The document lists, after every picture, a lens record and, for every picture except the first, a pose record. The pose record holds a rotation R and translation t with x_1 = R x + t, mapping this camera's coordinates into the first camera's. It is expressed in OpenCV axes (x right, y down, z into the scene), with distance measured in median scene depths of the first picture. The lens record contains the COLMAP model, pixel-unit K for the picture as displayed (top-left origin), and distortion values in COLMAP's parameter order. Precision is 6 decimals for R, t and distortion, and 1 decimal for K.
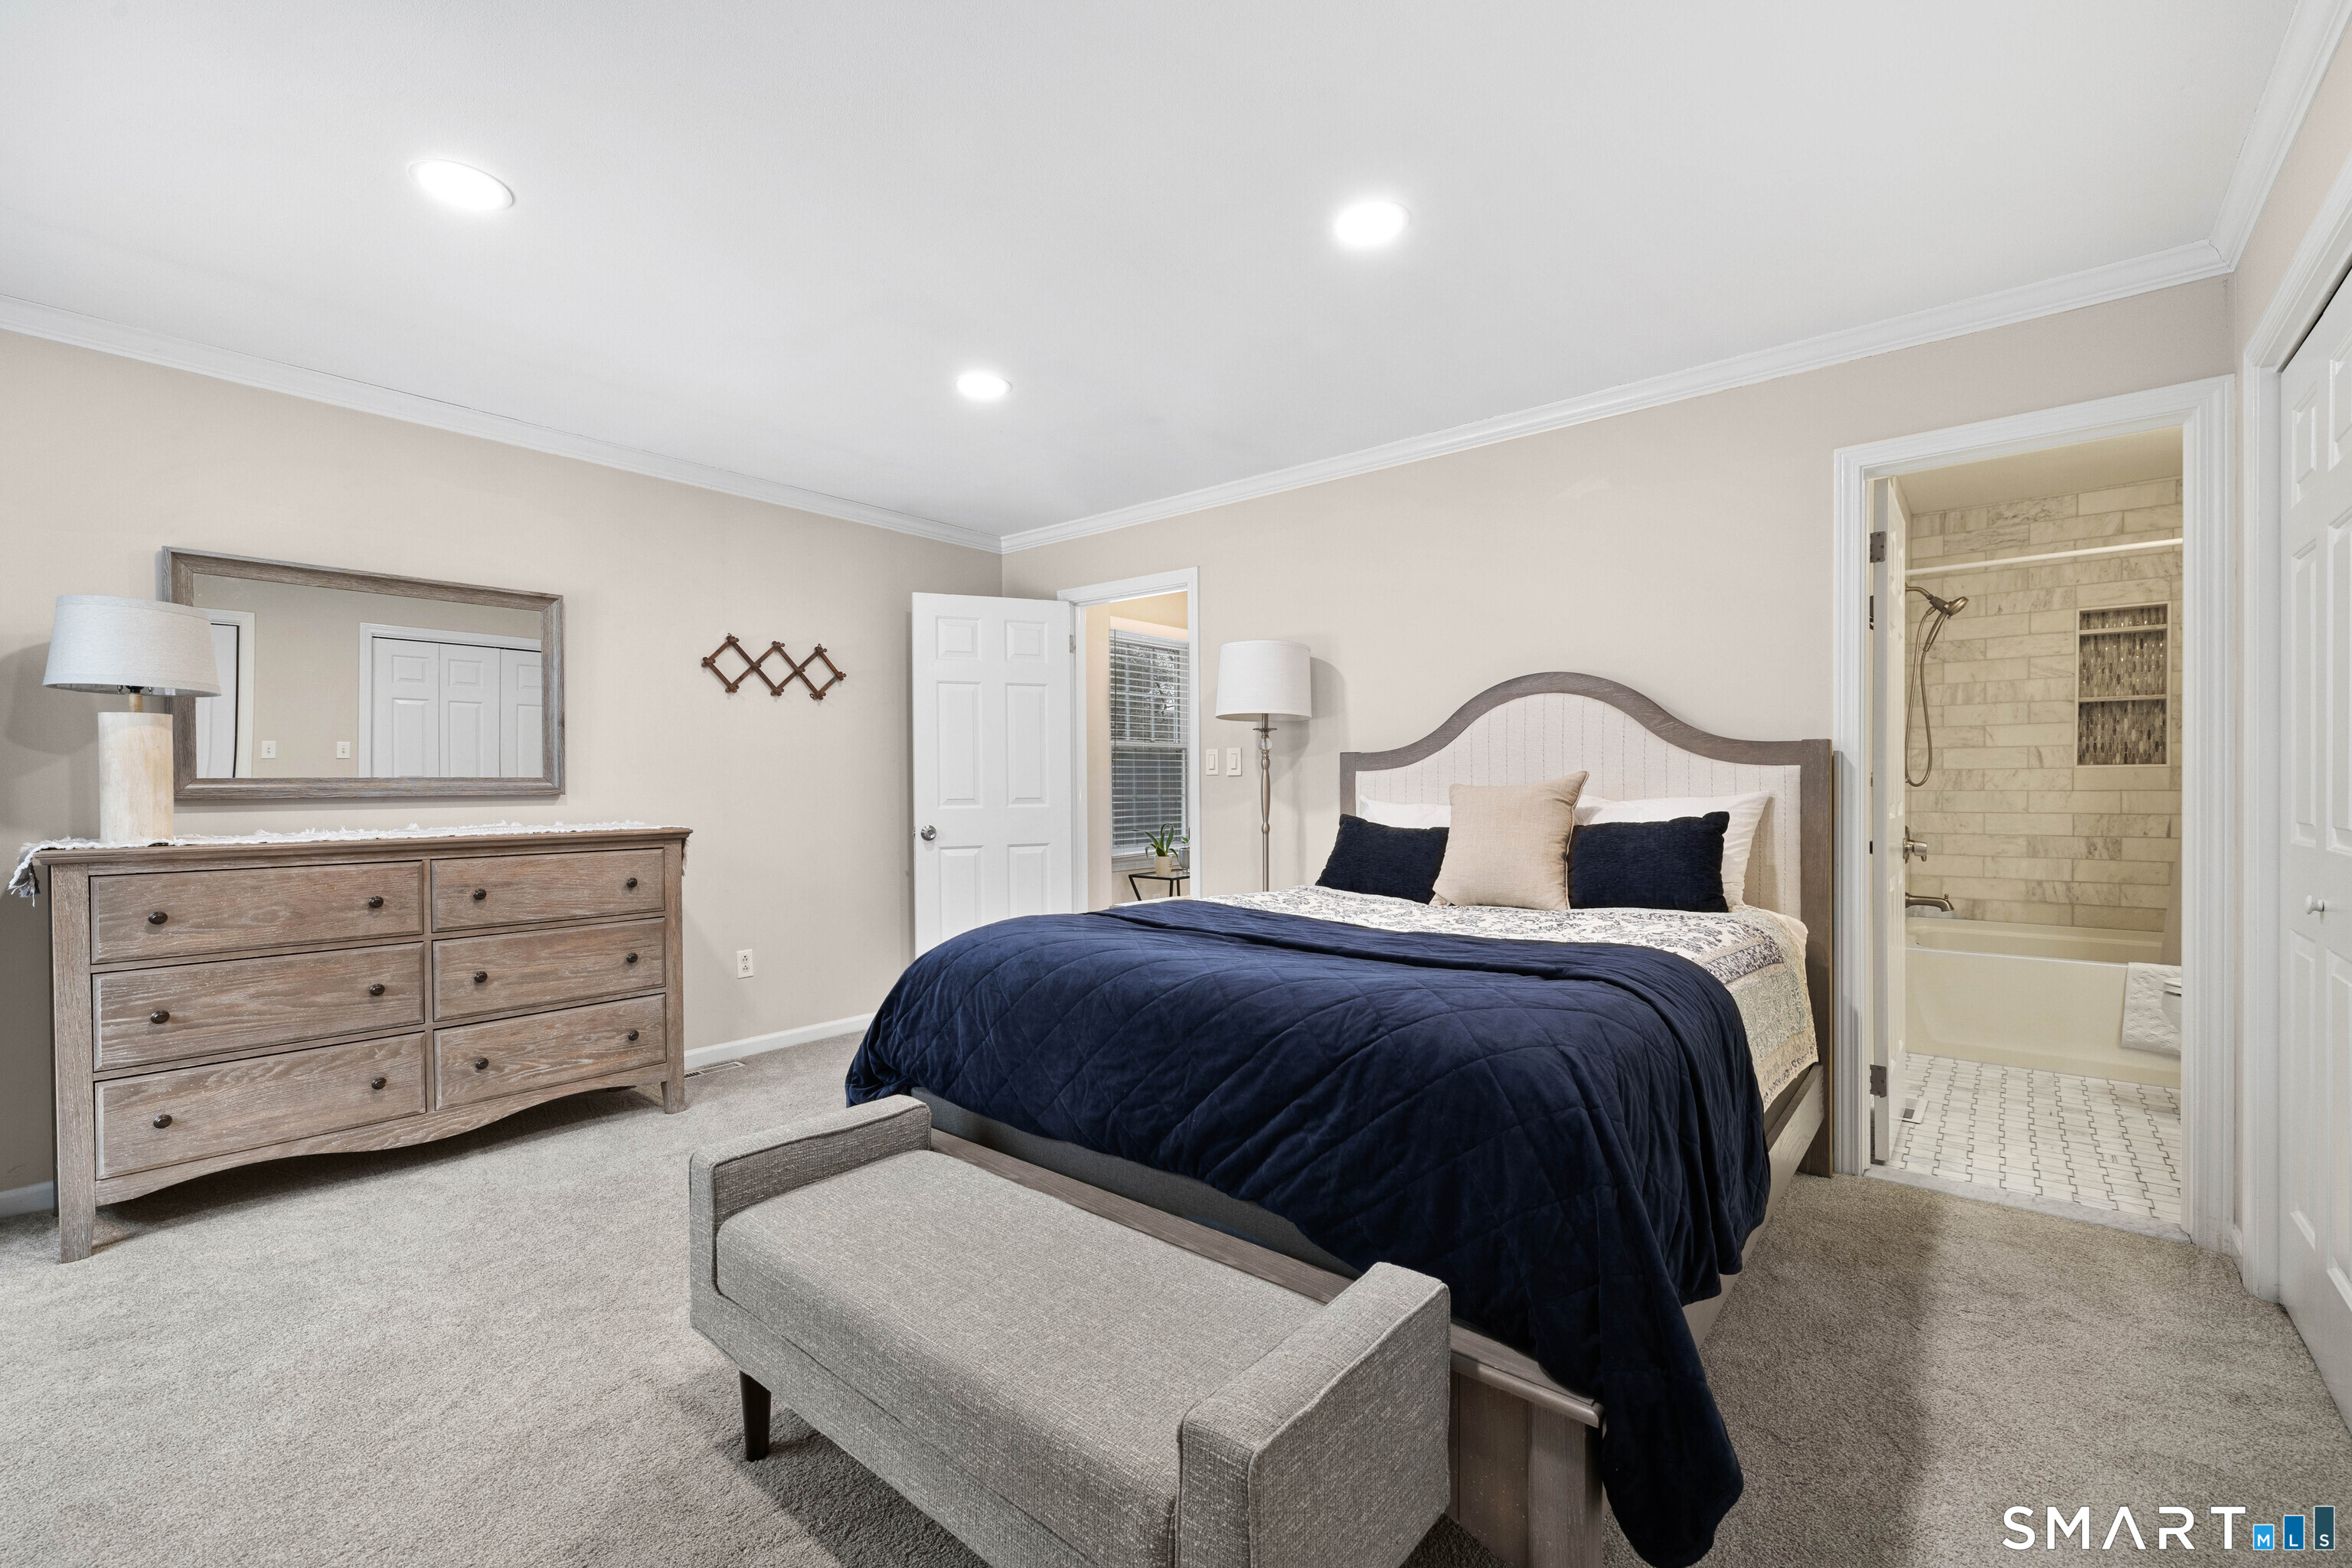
lens RADIAL K [[981.1, 0, 1160.3], [0, 981.1, 789.0], [0, 0, 1]] dist [0.001567, 0.000129]
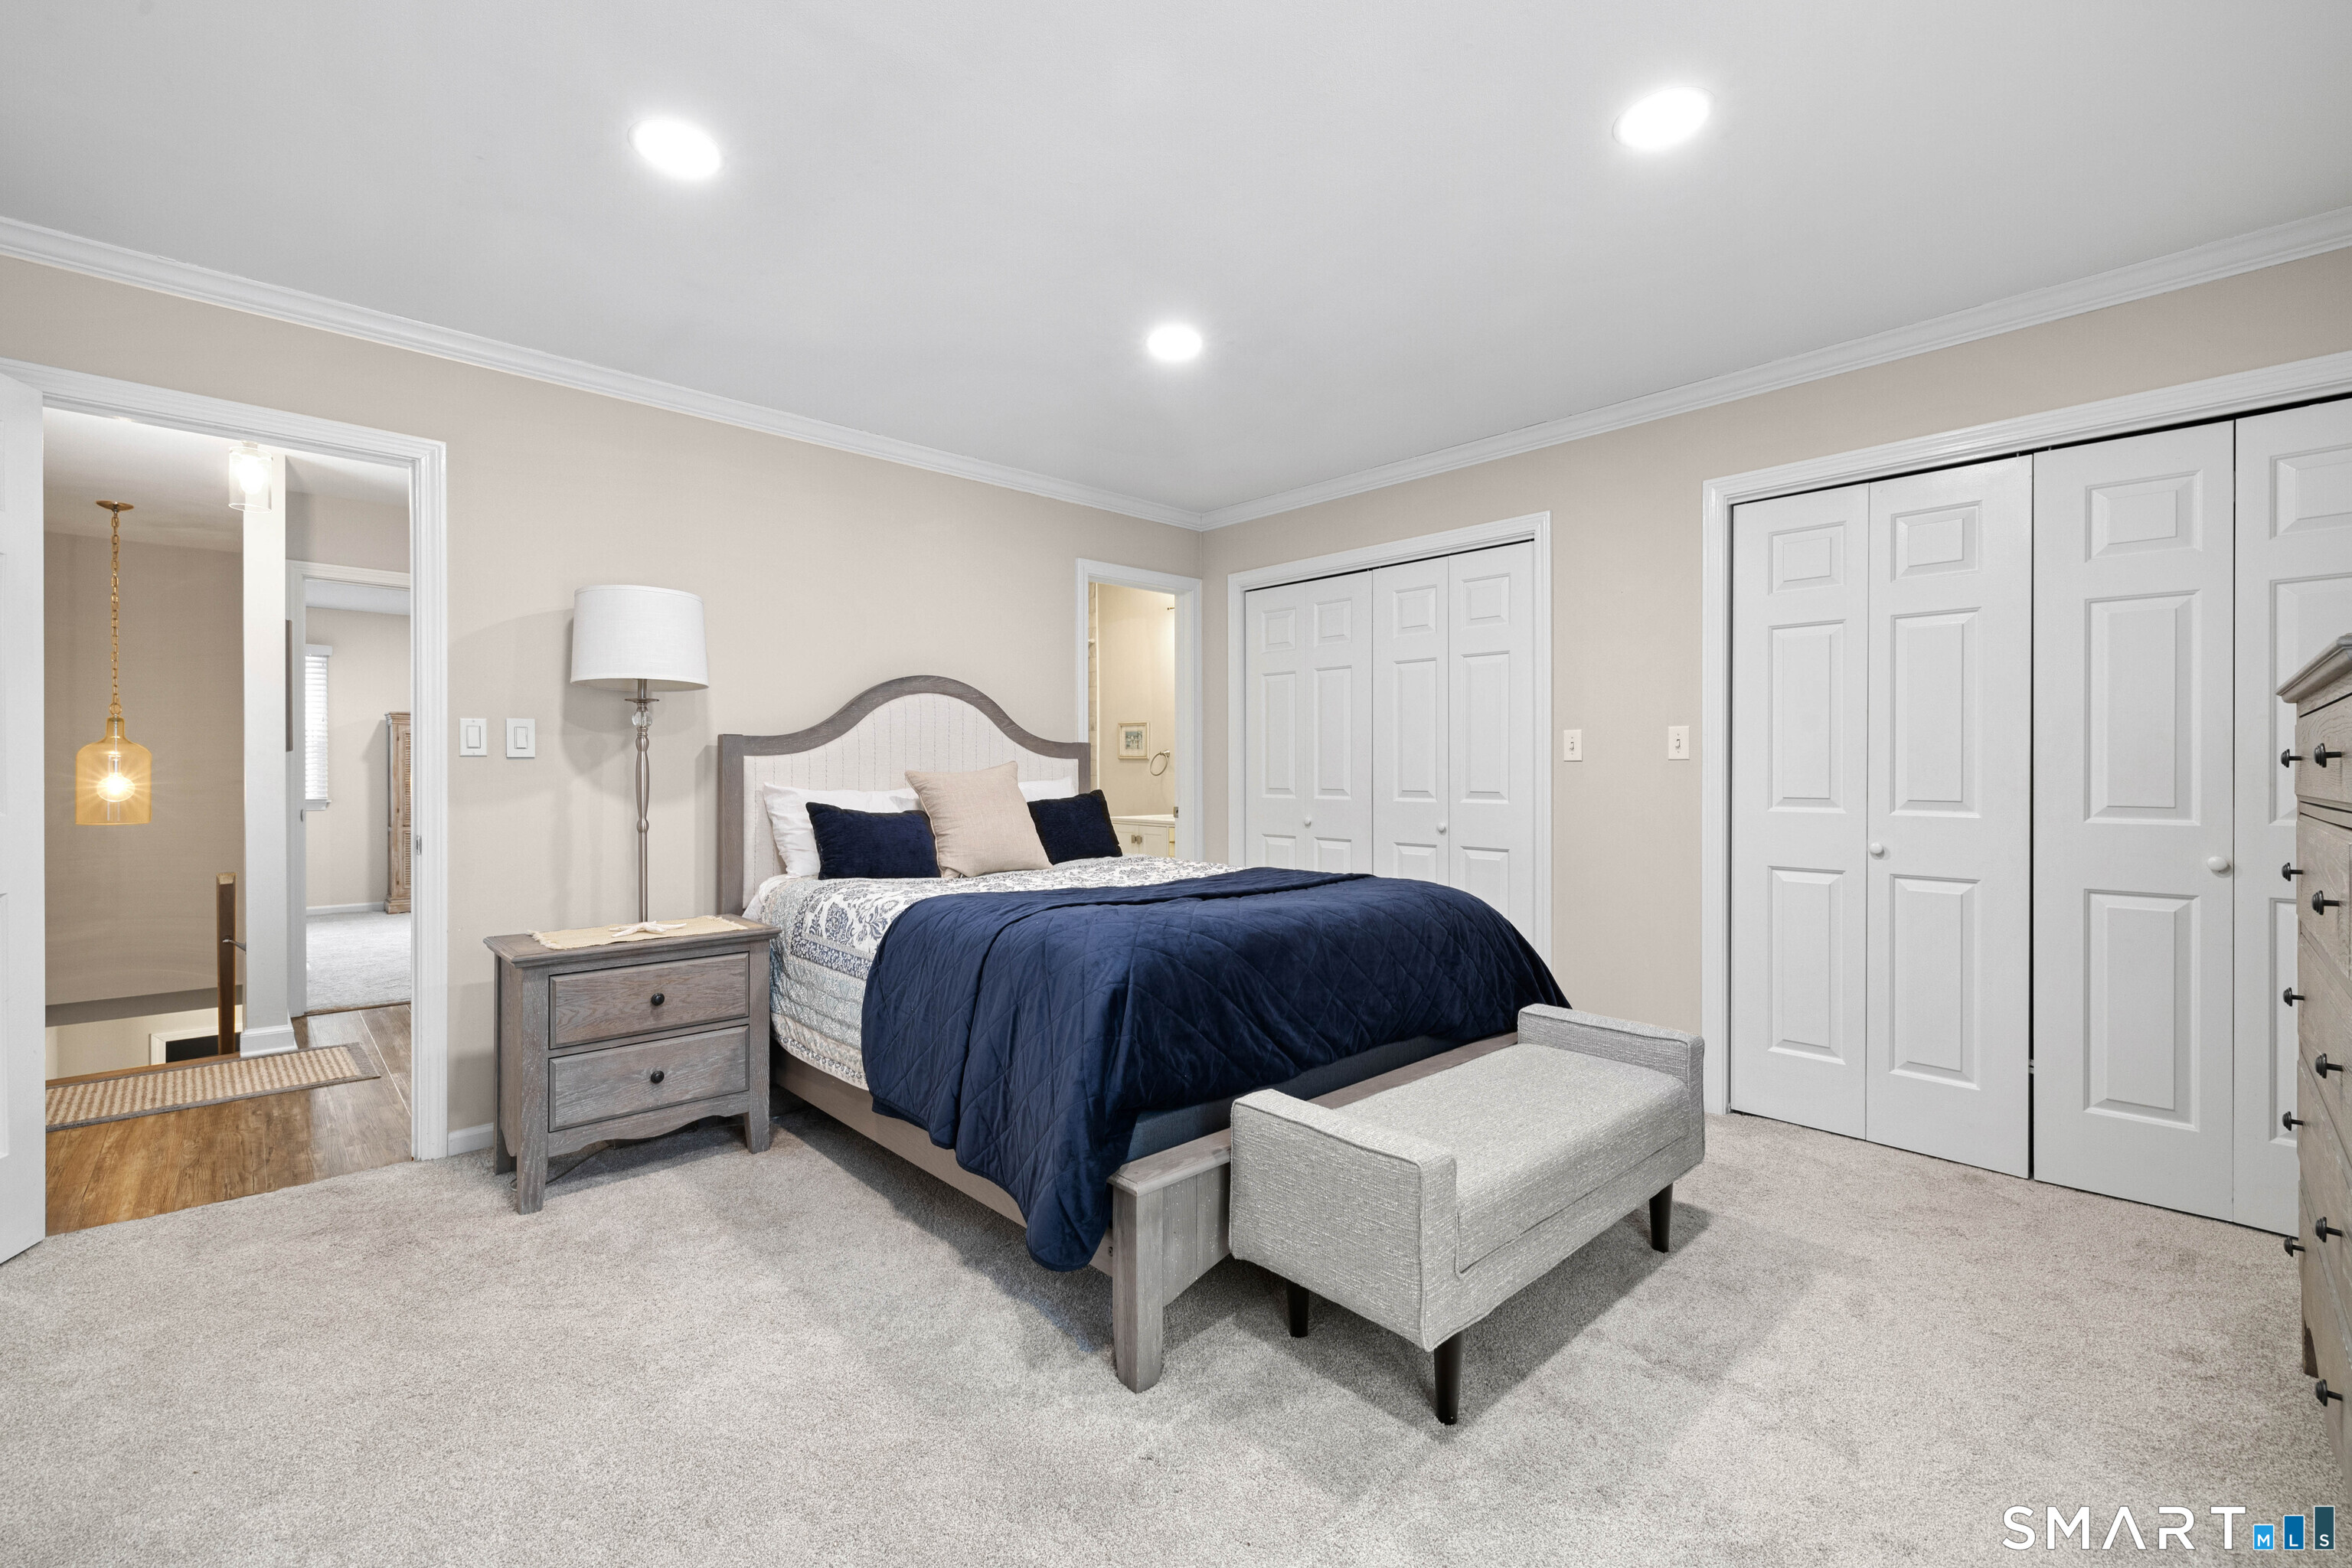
lens RADIAL K [[981.1, 0, 1167.8], [0, 981.1, 772.7], [0, 0, 1]] dist [0.001567, 0.000129]
pose [[0.099677, 0.001113, 0.995019, -0.565596], [0.004495, 0.999989, -0.001569, 0.000161], [-0.995010, 0.004629, 0.099671, 0.460613]]
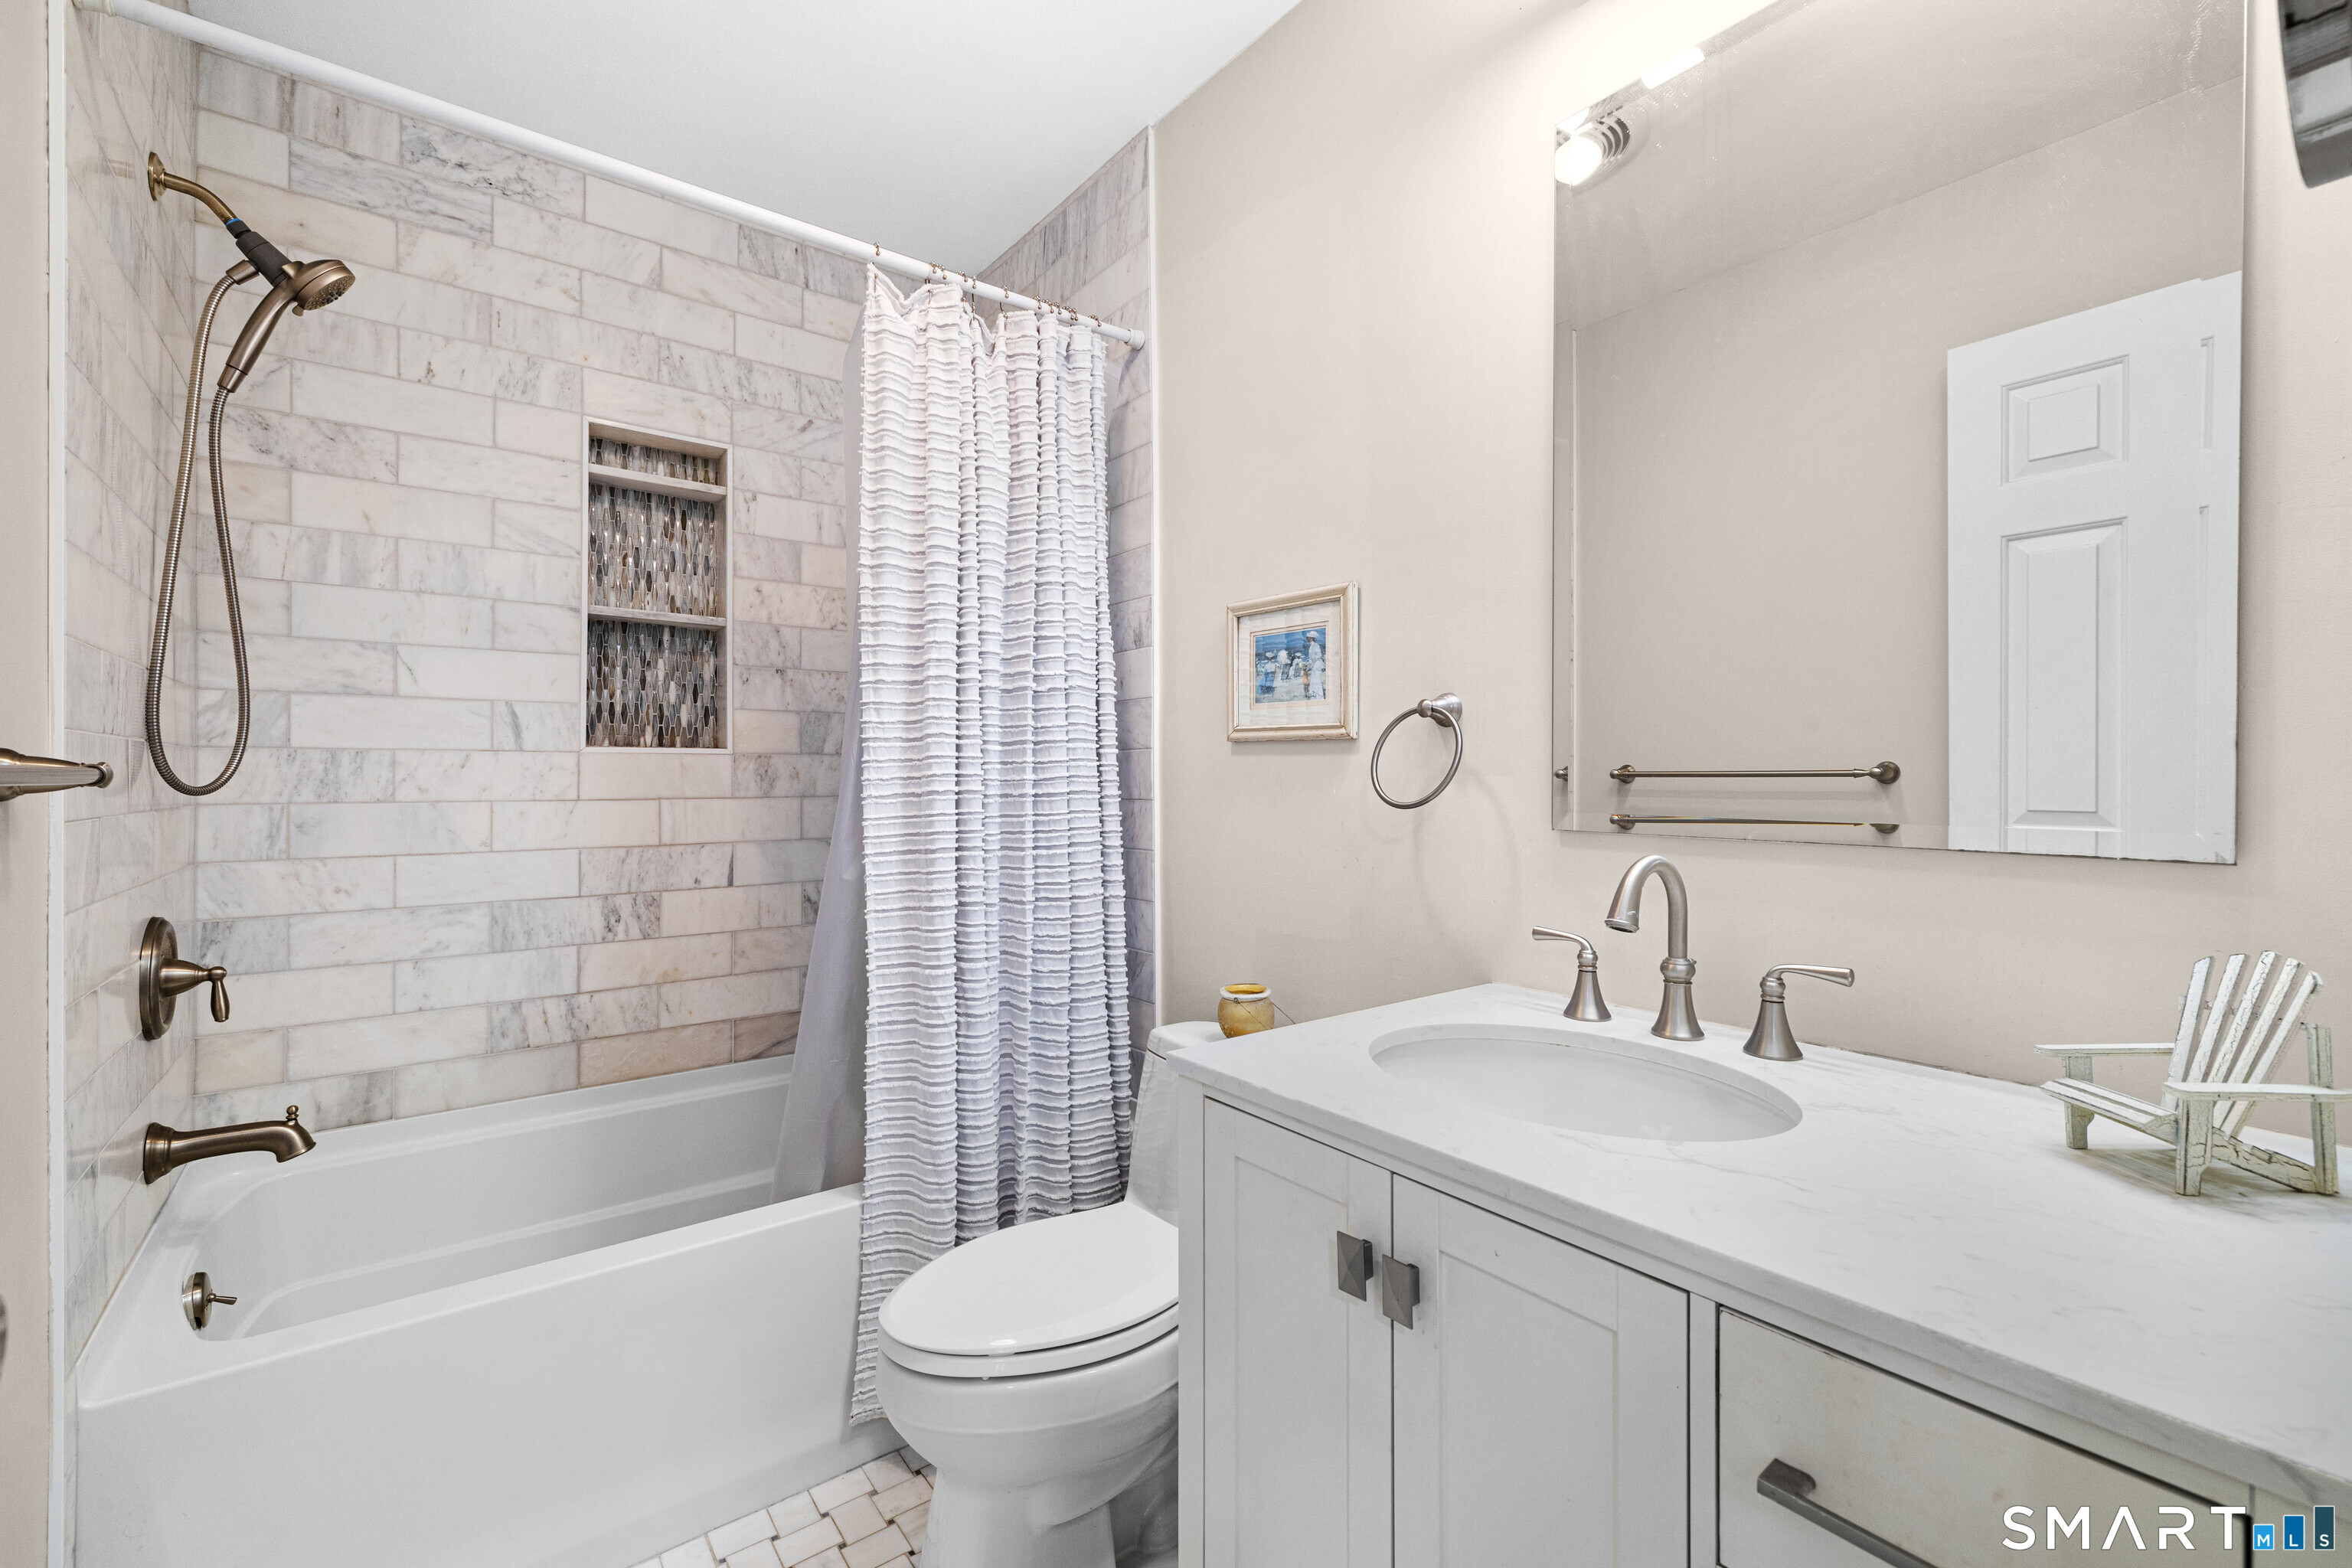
lens RADIAL K [[981.1, 0, 1164.0], [0, 981.1, 779.5], [0, 0, 1]] dist [0.001567, 0.000129]
pose [[0.195821, -0.001786, 0.980638, 0.522577], [0.001836, 0.999997, 0.001455, -0.008364], [-0.980638, 0.001515, 0.195824, 0.632636]]
